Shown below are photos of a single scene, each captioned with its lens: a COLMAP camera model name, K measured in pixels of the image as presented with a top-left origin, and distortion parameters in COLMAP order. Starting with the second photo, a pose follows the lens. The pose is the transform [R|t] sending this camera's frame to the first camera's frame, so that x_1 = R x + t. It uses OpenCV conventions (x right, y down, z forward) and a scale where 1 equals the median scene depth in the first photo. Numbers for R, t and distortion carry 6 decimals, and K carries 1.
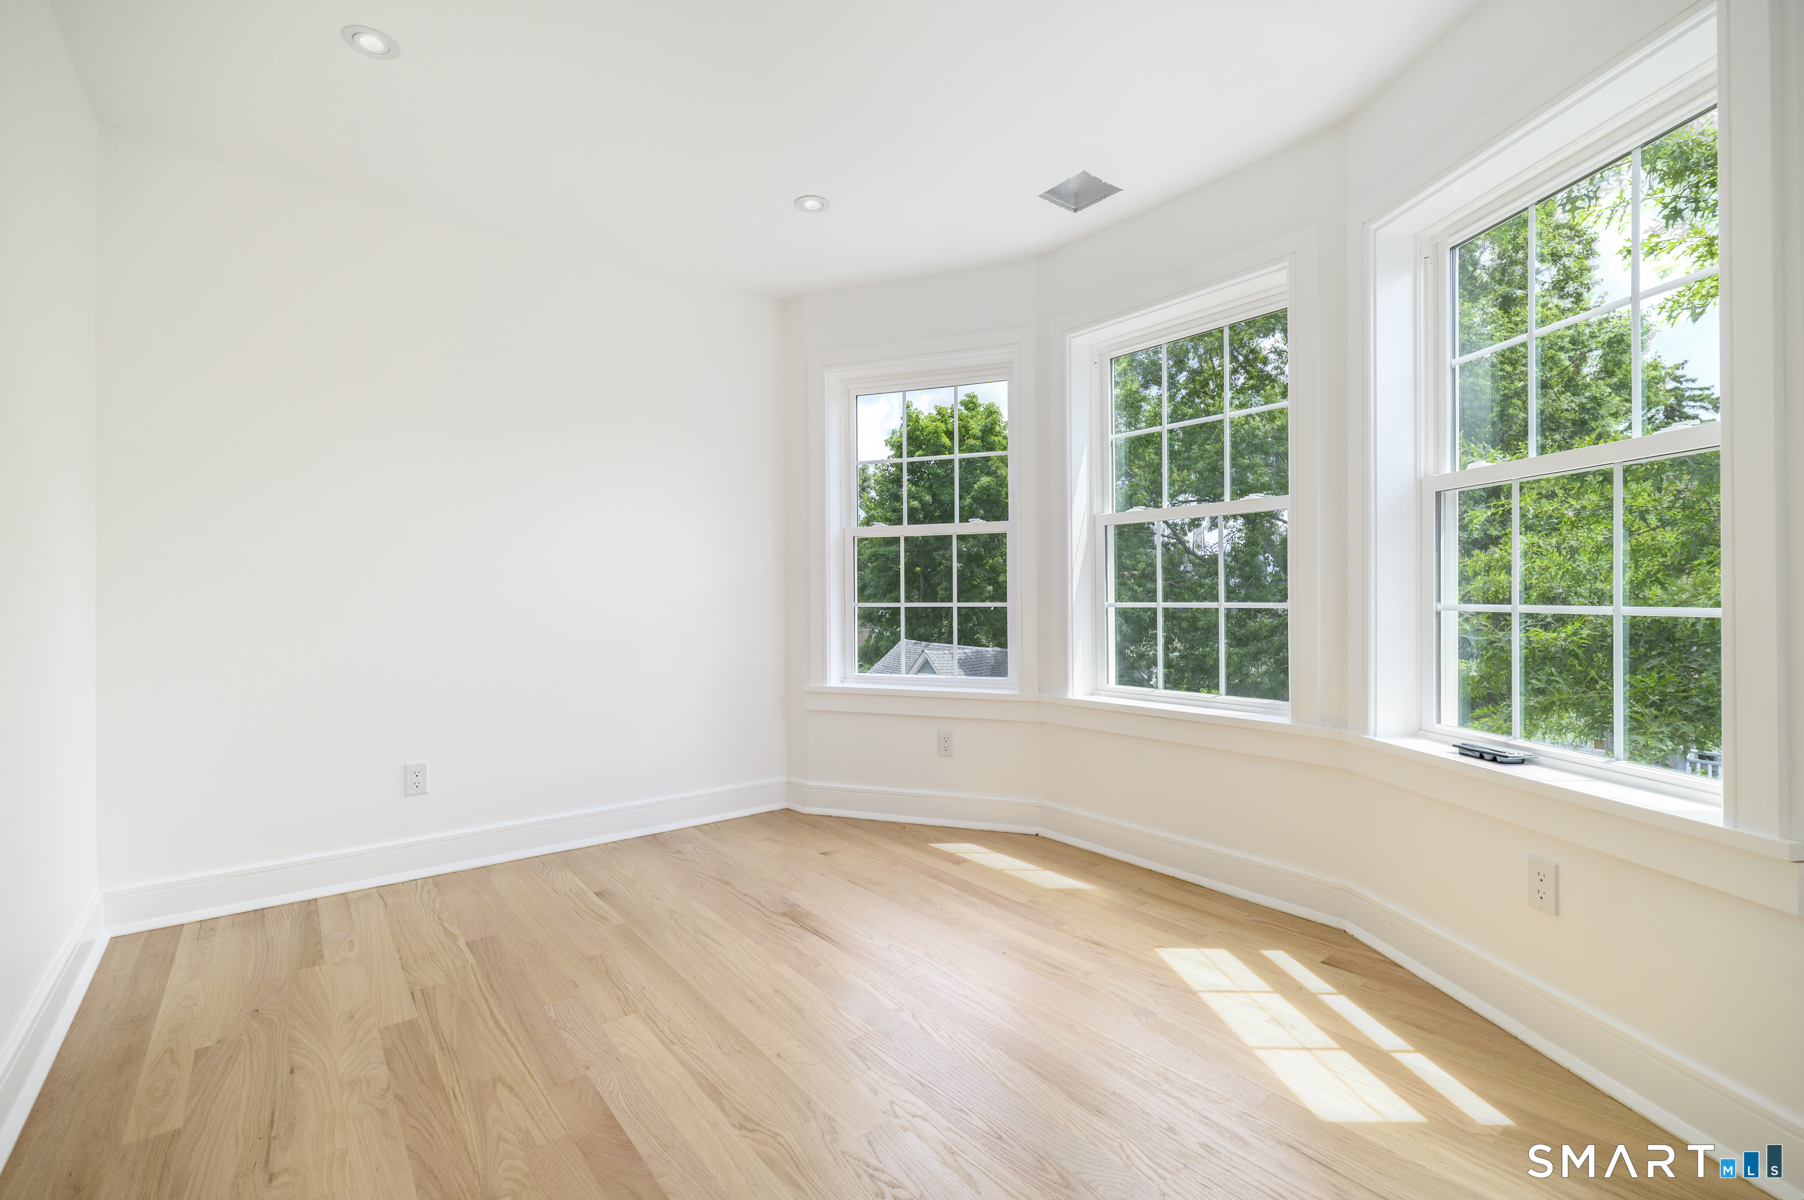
lens RADIAL K [[791.7, 0, 902.1], [0, 791.7, 593.8], [0, 0, 1]] dist [-0.001964, -0.000989]
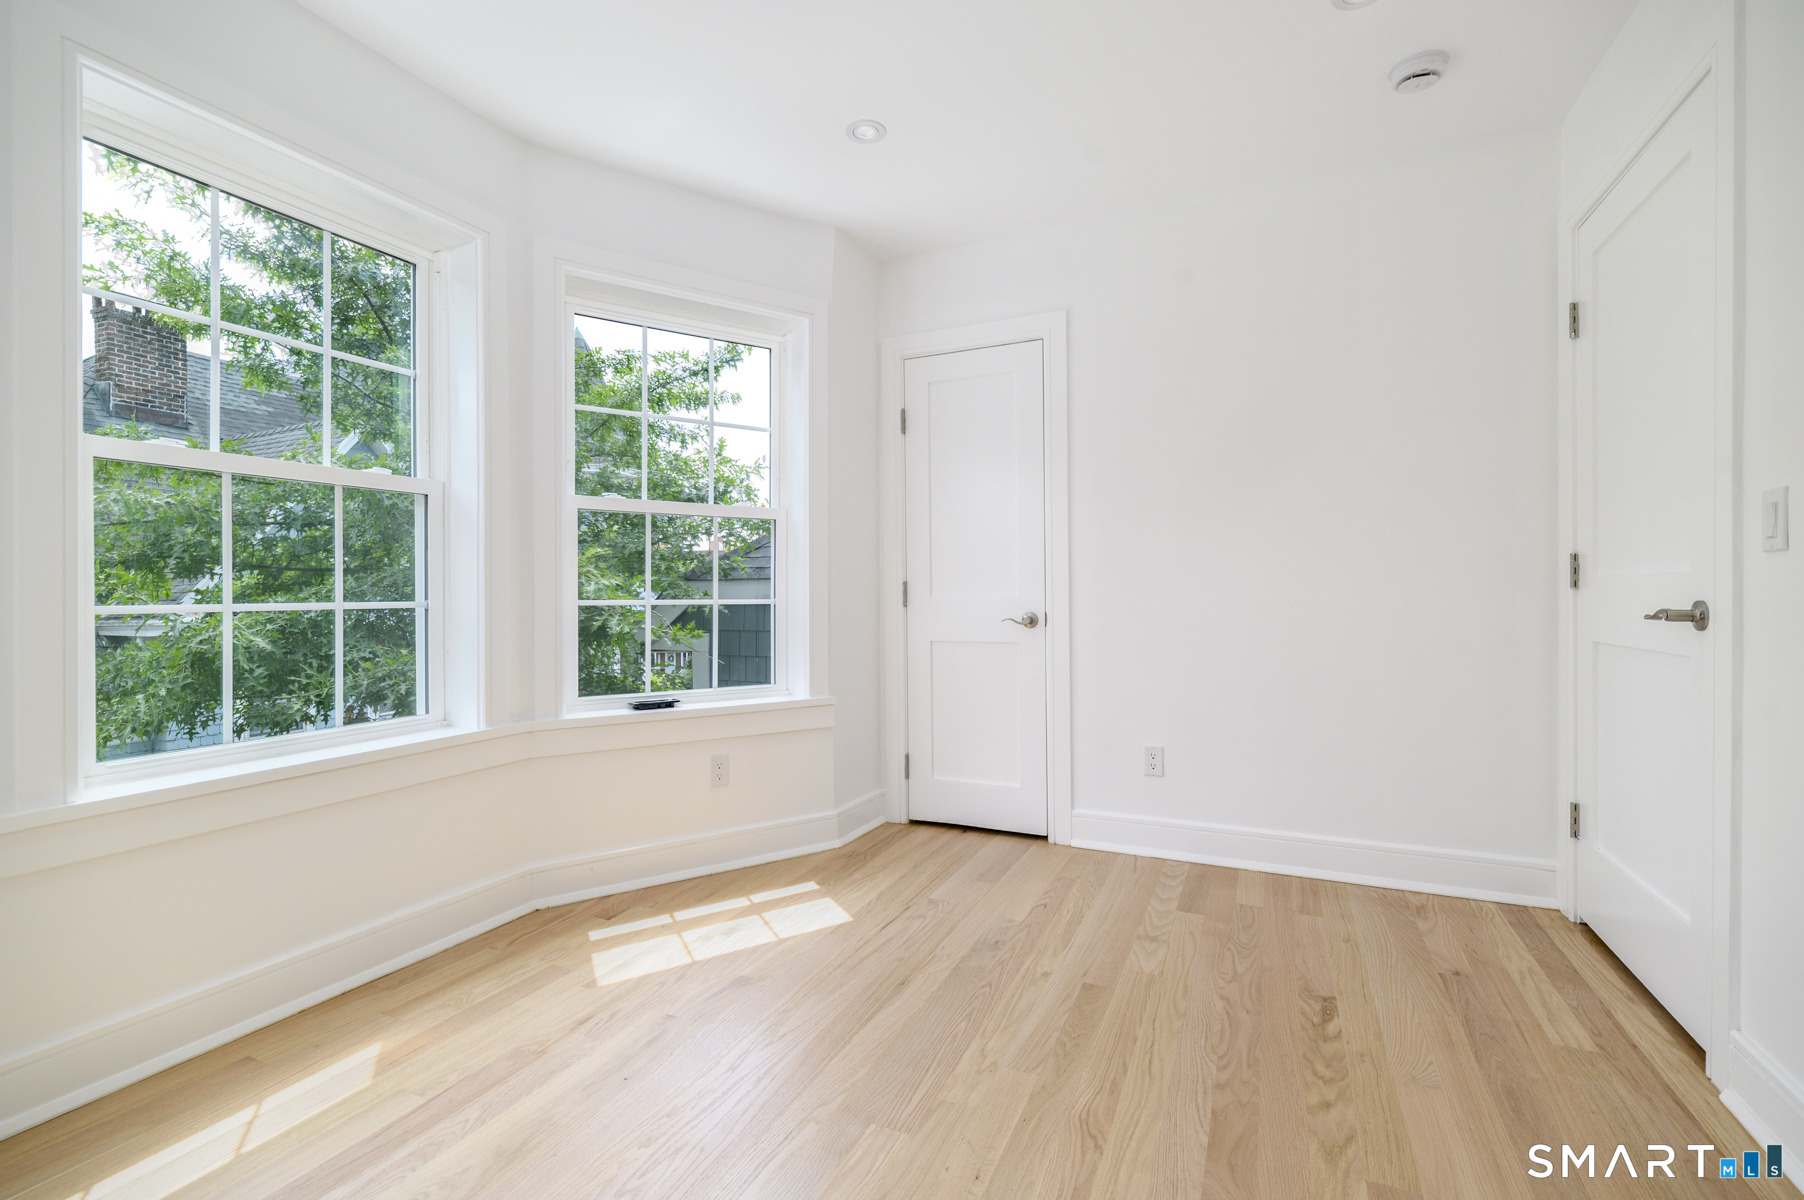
lens RADIAL K [[791.7, 0, 899.9], [0, 791.7, 596.5], [0, 0, 1]] dist [-0.001964, -0.000989]
pose [[-0.442037, 0.000771, 0.896996, -0.637344], [0.006349, 0.999977, 0.002269, 0.010284], [-0.896974, 0.006698, -0.442032, 1.095437]]
